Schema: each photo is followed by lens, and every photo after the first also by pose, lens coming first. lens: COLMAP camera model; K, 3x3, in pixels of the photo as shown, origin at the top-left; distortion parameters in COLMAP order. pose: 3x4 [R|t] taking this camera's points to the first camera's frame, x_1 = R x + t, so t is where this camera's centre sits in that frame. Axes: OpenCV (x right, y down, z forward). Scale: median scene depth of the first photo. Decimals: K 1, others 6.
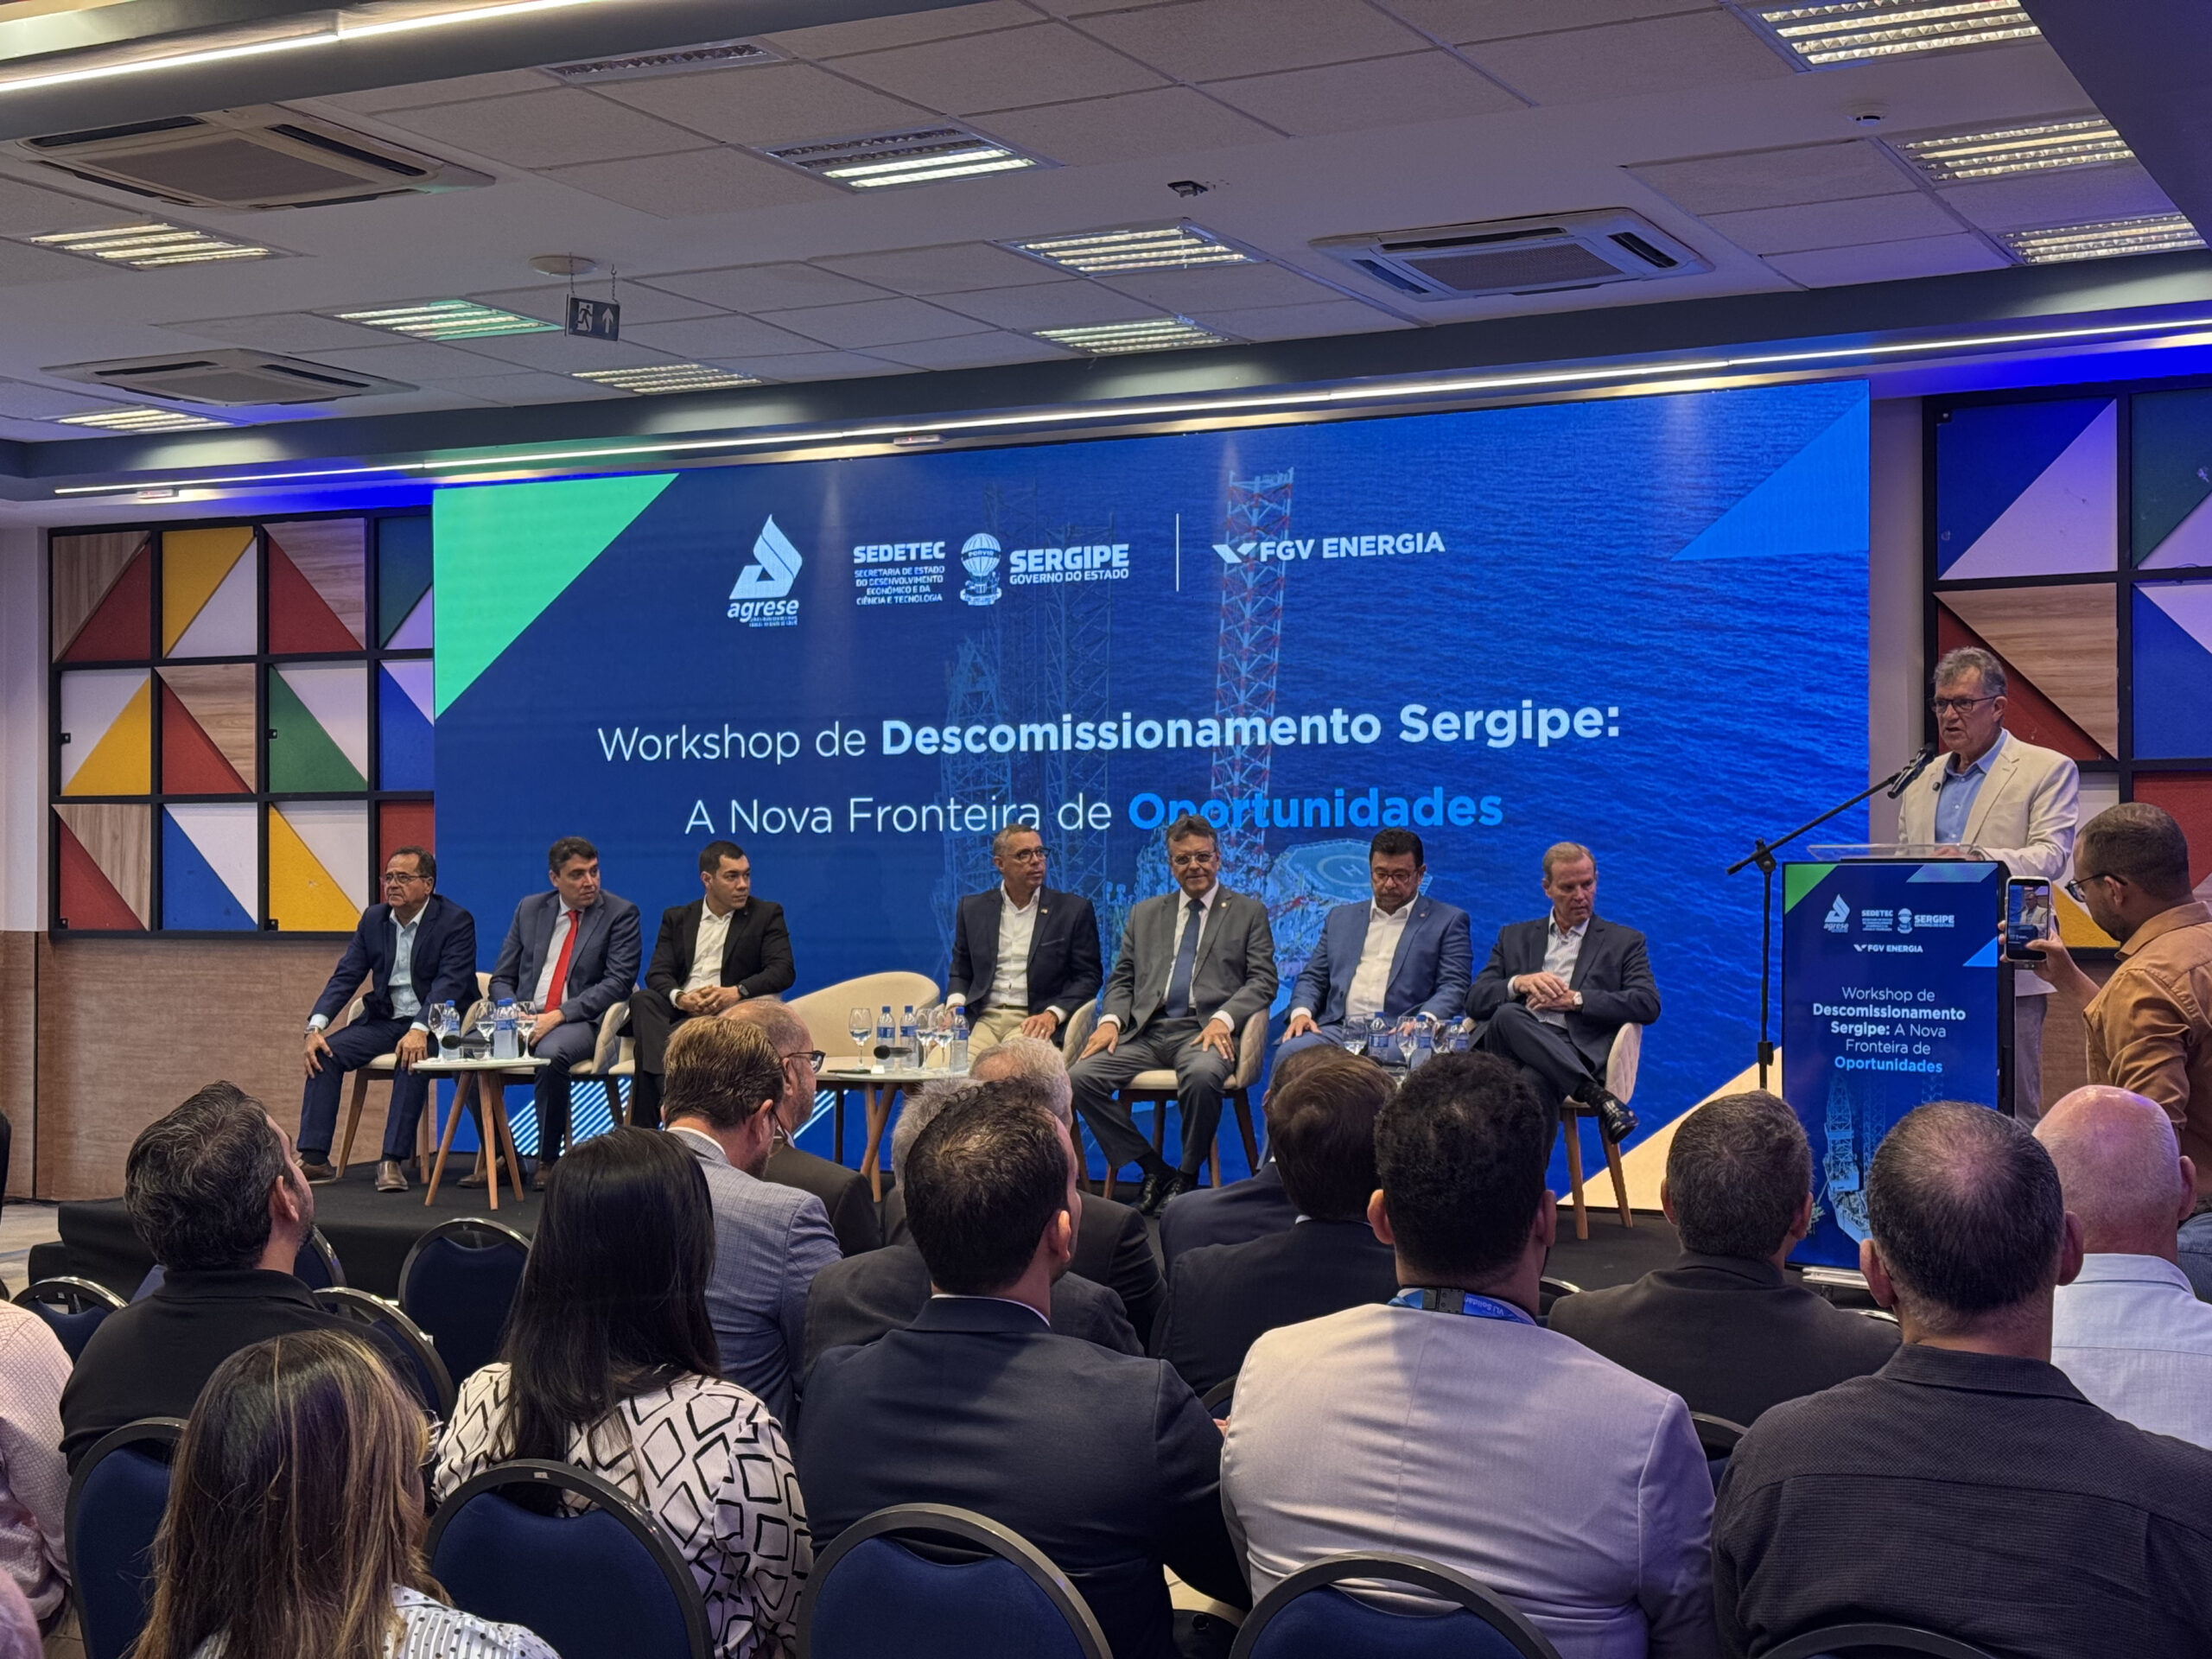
lens RADIAL K [[3067.6, 0, 1106.0], [0, 3067.6, 829.5], [0, 0, 1]] dist [0.219740, -0.057982]
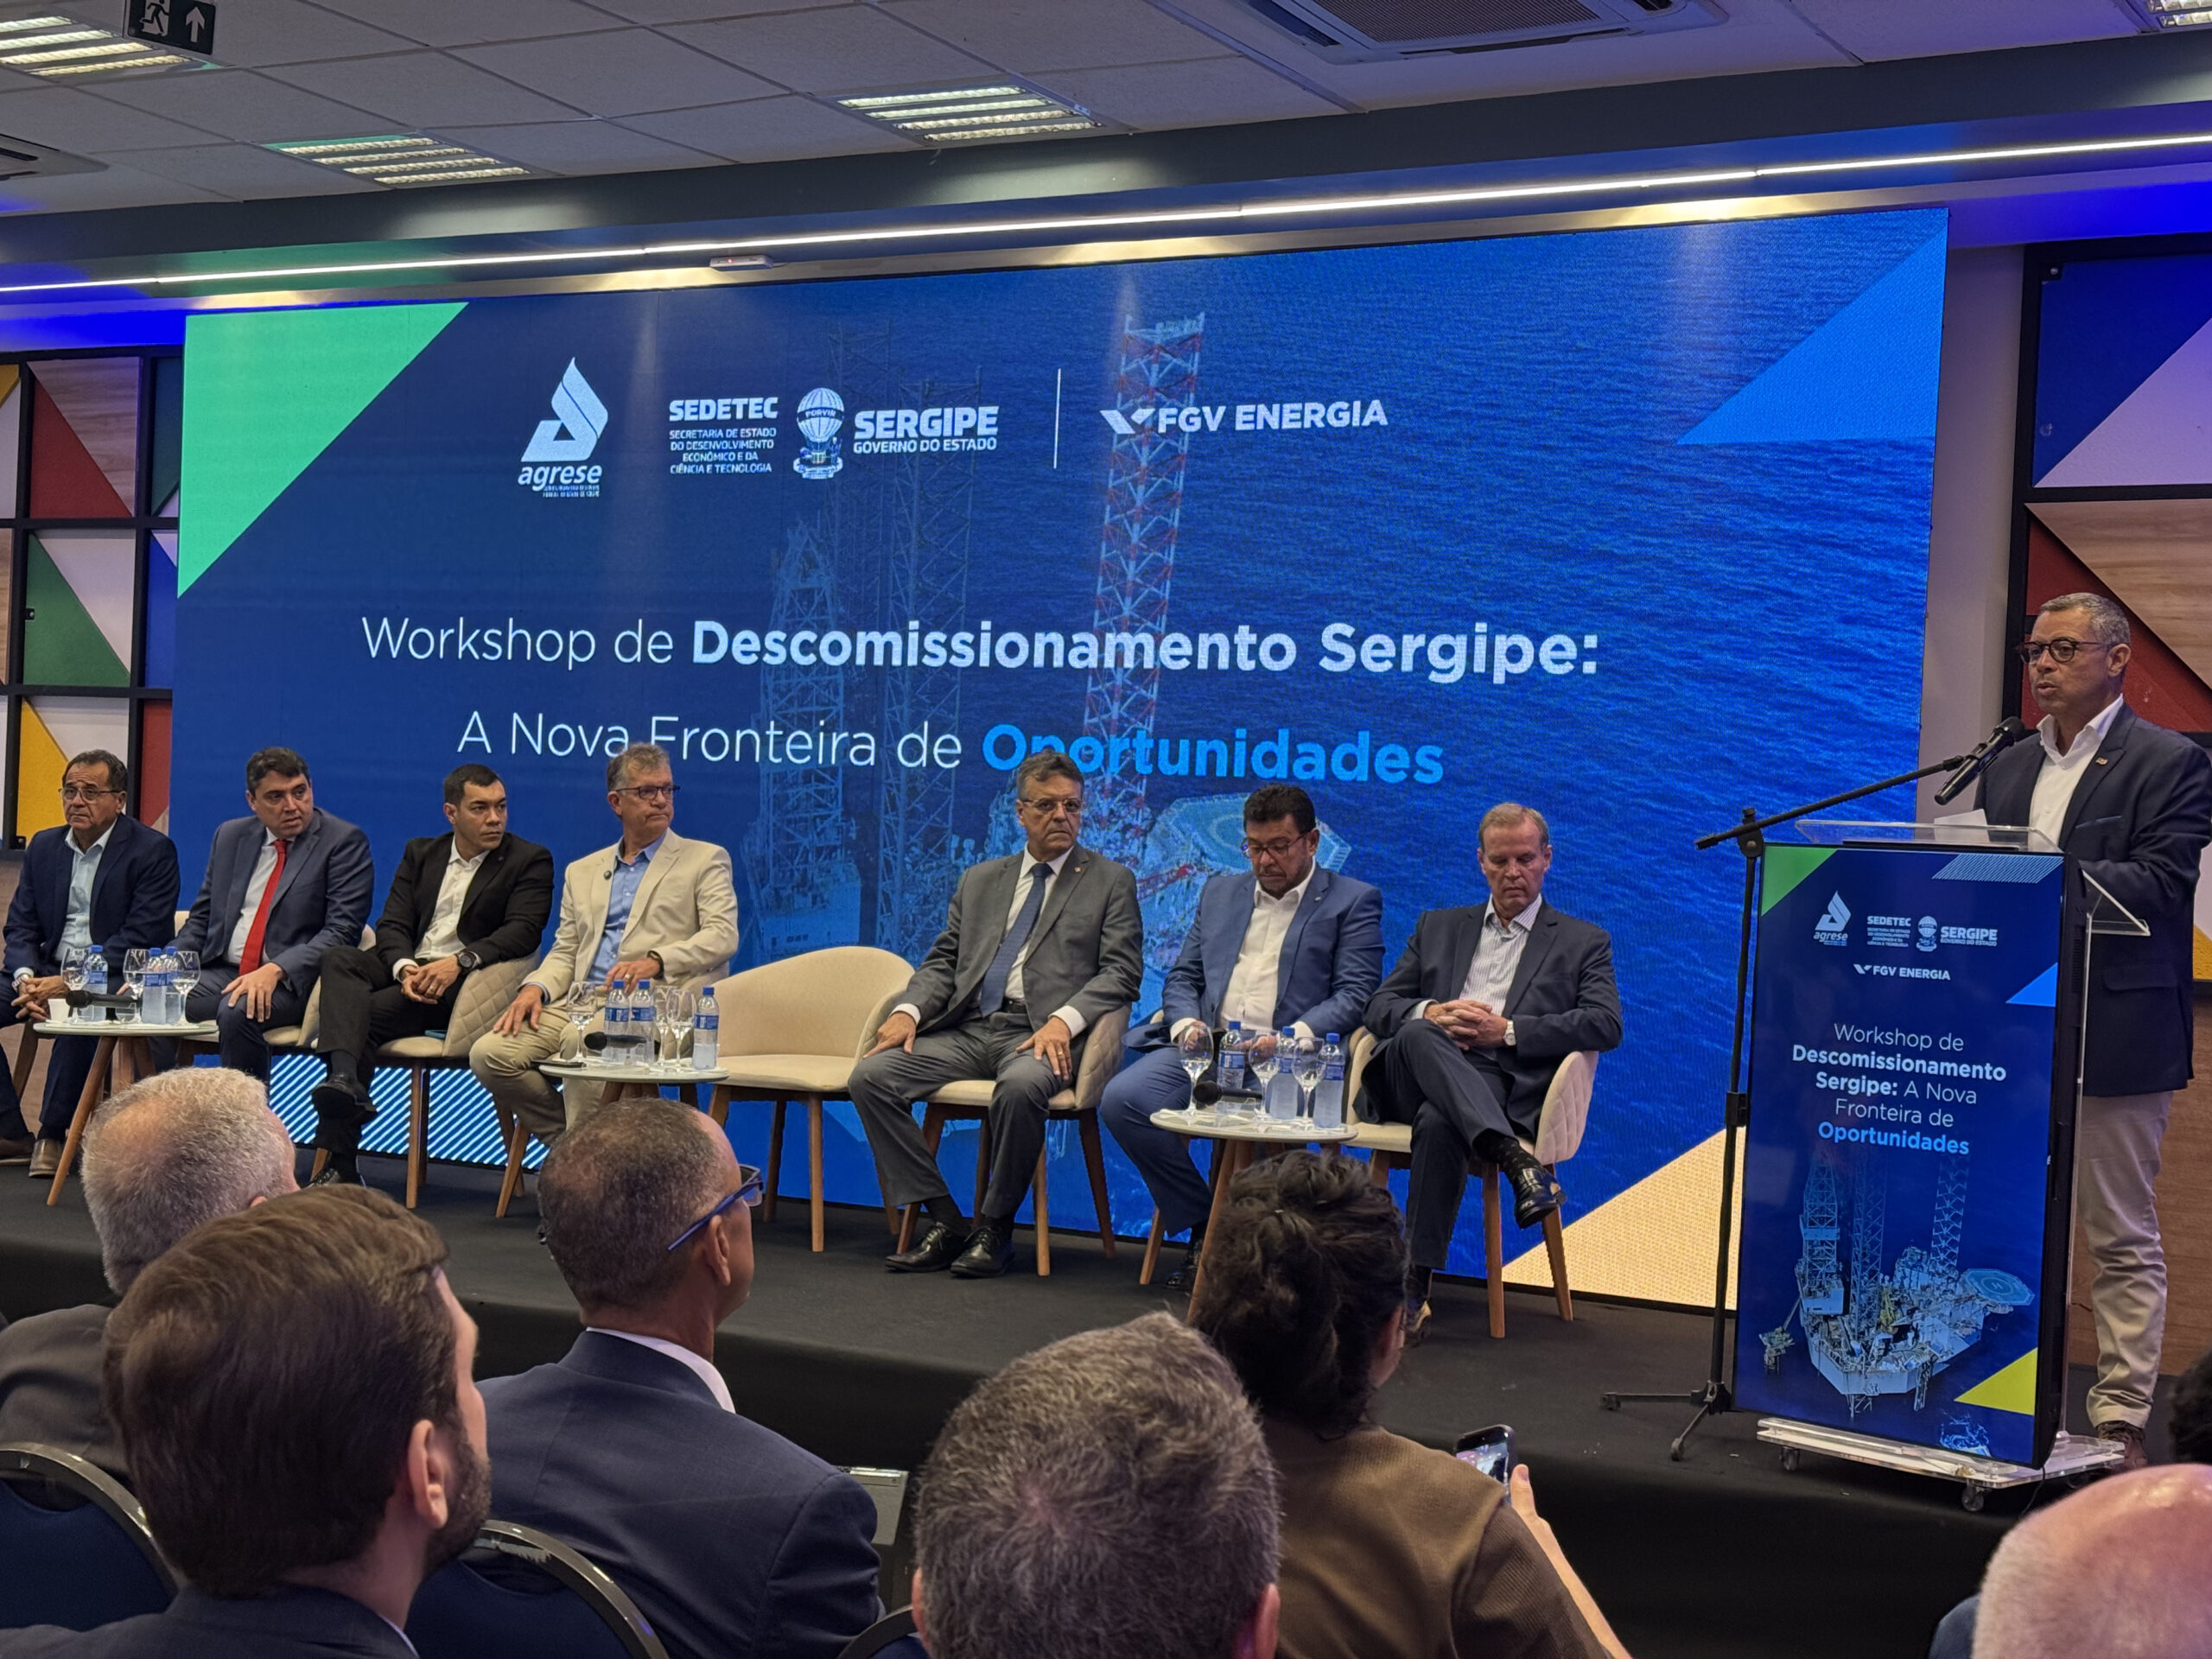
lens RADIAL K [[3058.9, 0, 1108.4], [0, 3058.9, 841.1], [0, 0, 1]] dist [0.200803, -0.074398]
pose [[0.997964, 0.046931, -0.043179, 0.077266], [-0.046306, 0.998809, 0.015362, 0.004834], [0.043849, -0.013331, 0.998949, 0.224495]]
